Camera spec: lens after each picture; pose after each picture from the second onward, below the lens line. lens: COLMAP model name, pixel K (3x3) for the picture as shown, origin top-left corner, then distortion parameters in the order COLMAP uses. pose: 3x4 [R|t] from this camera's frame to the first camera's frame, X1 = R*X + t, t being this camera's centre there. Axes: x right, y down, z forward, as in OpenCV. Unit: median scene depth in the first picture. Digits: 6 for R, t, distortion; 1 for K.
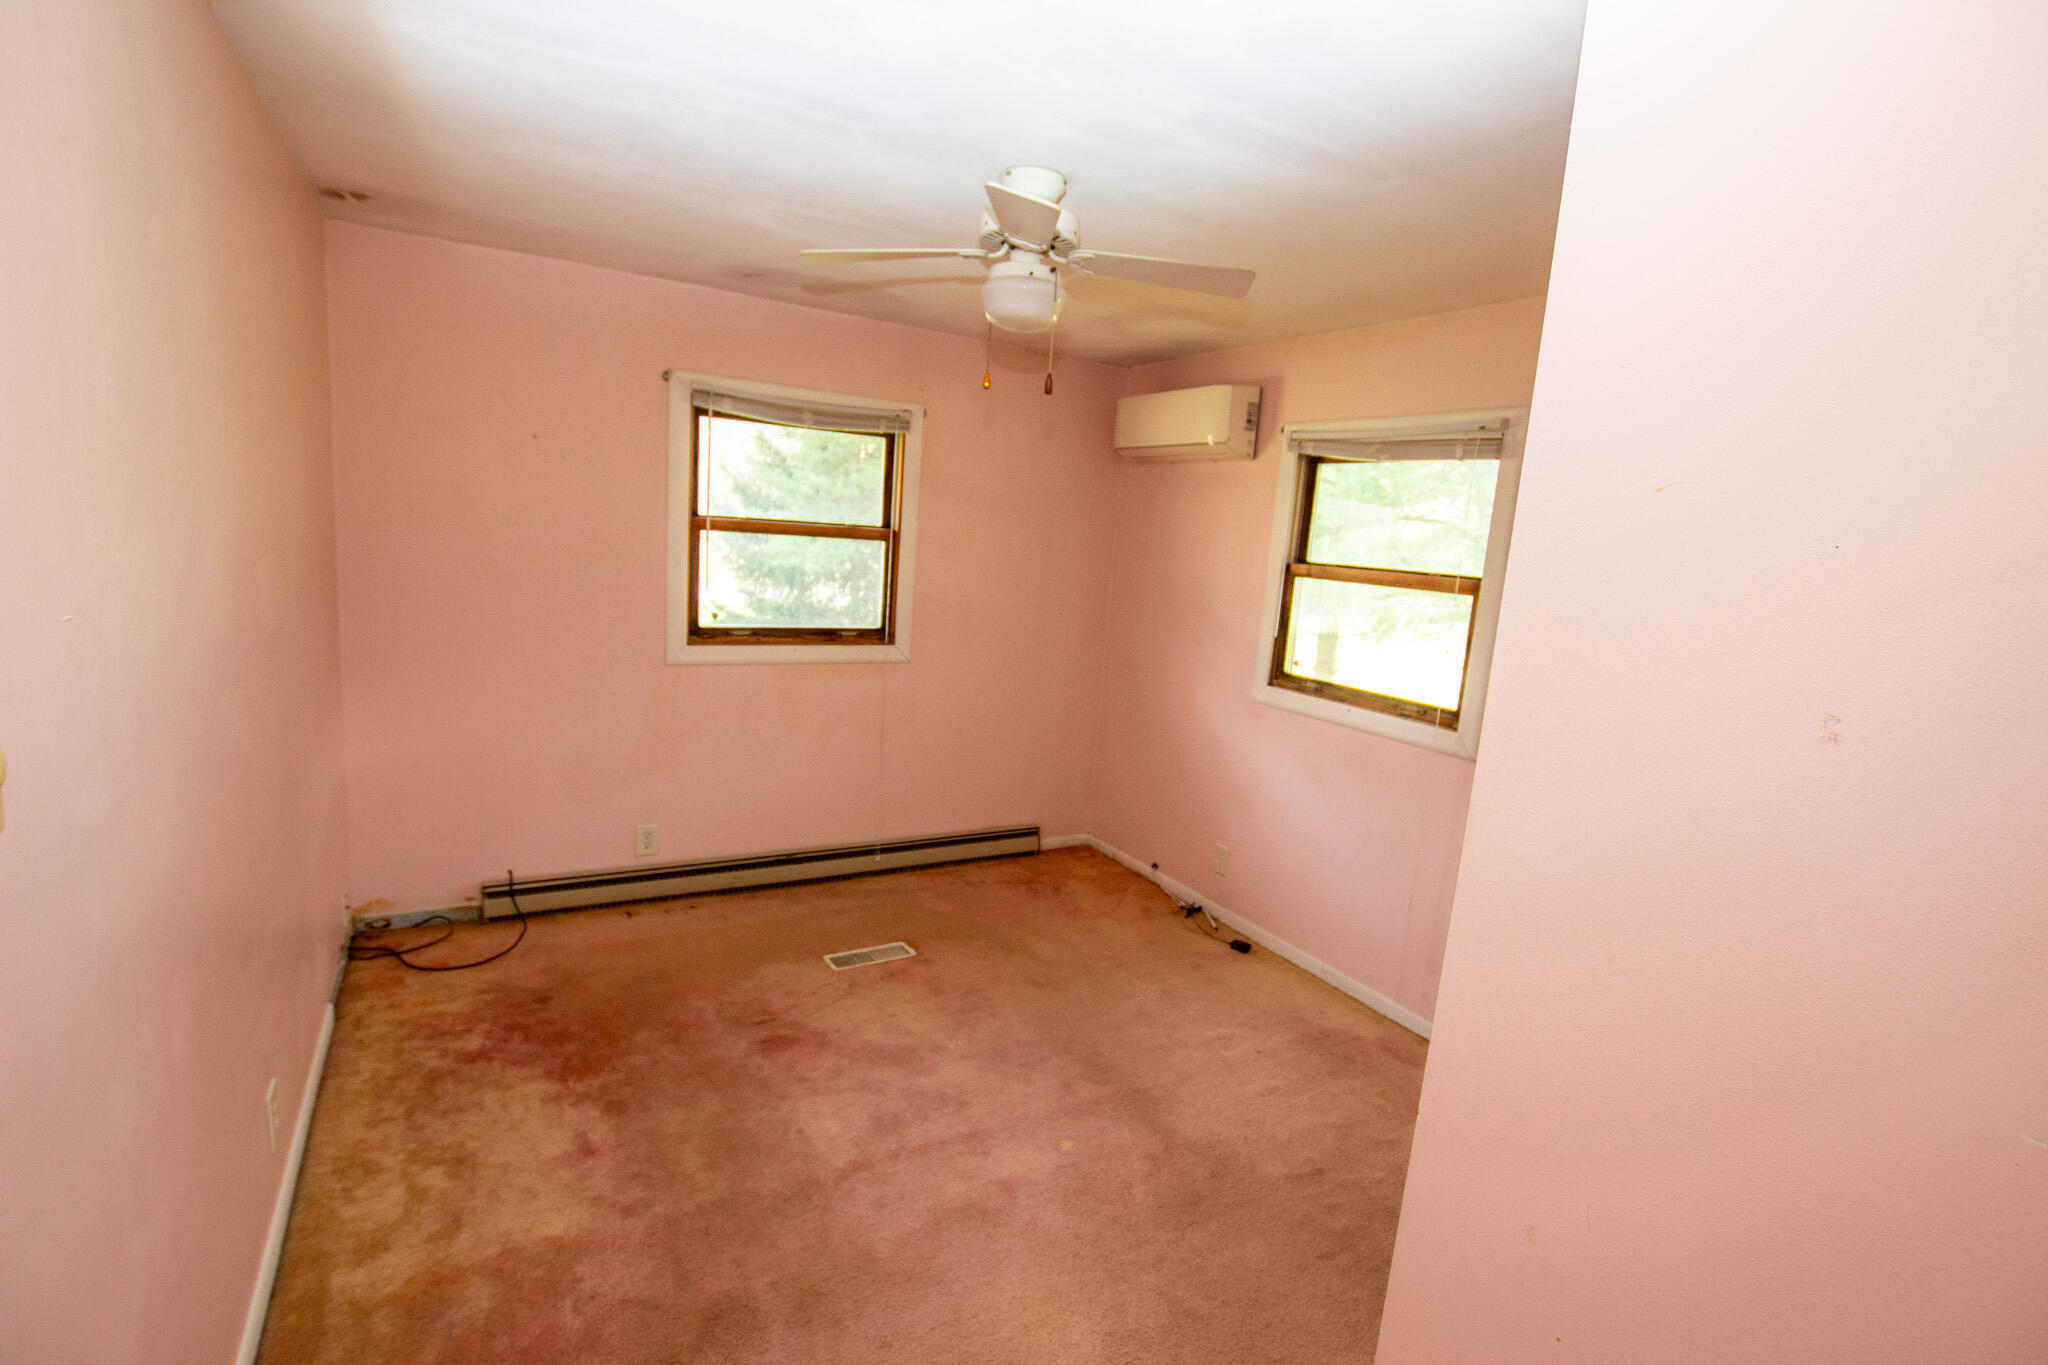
lens RADIAL K [[953.3, 0, 1022.5], [0, 953.3, 691.5], [0, 0, 1]] dist [-0.024660, 0.001642]
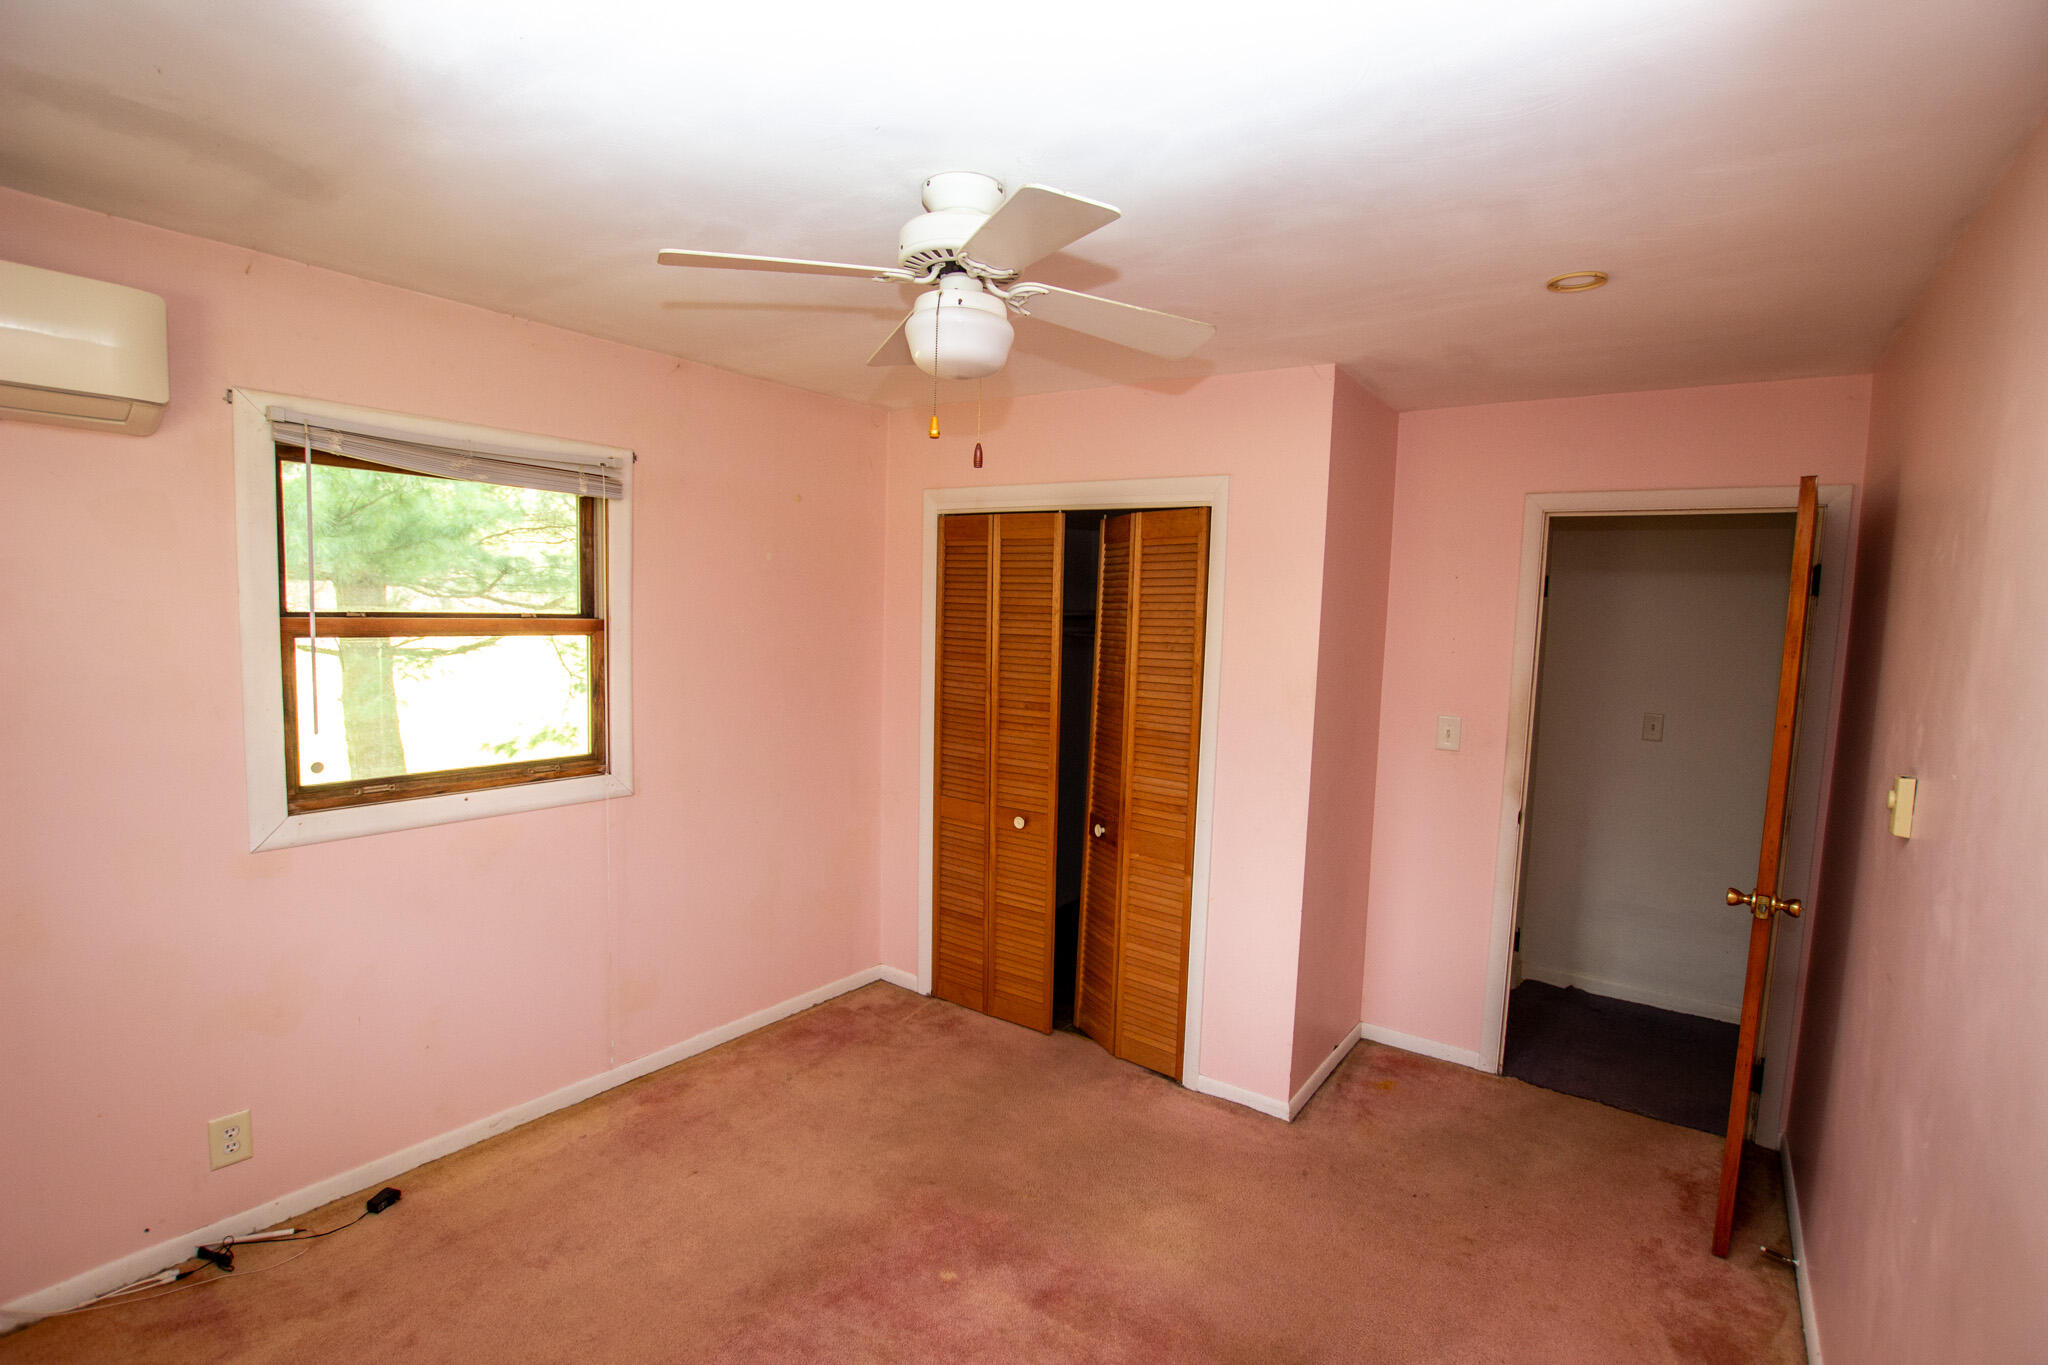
lens RADIAL K [[953.3, 0, 1022.5], [0, 953.3, 691.5], [0, 0, 1]] dist [-0.024660, 0.001642]
pose [[-0.418637, -0.164696, 0.893095, -0.515320], [0.077498, 0.973352, 0.215824, -0.193863], [-0.904841, 0.159565, -0.394717, 0.872959]]
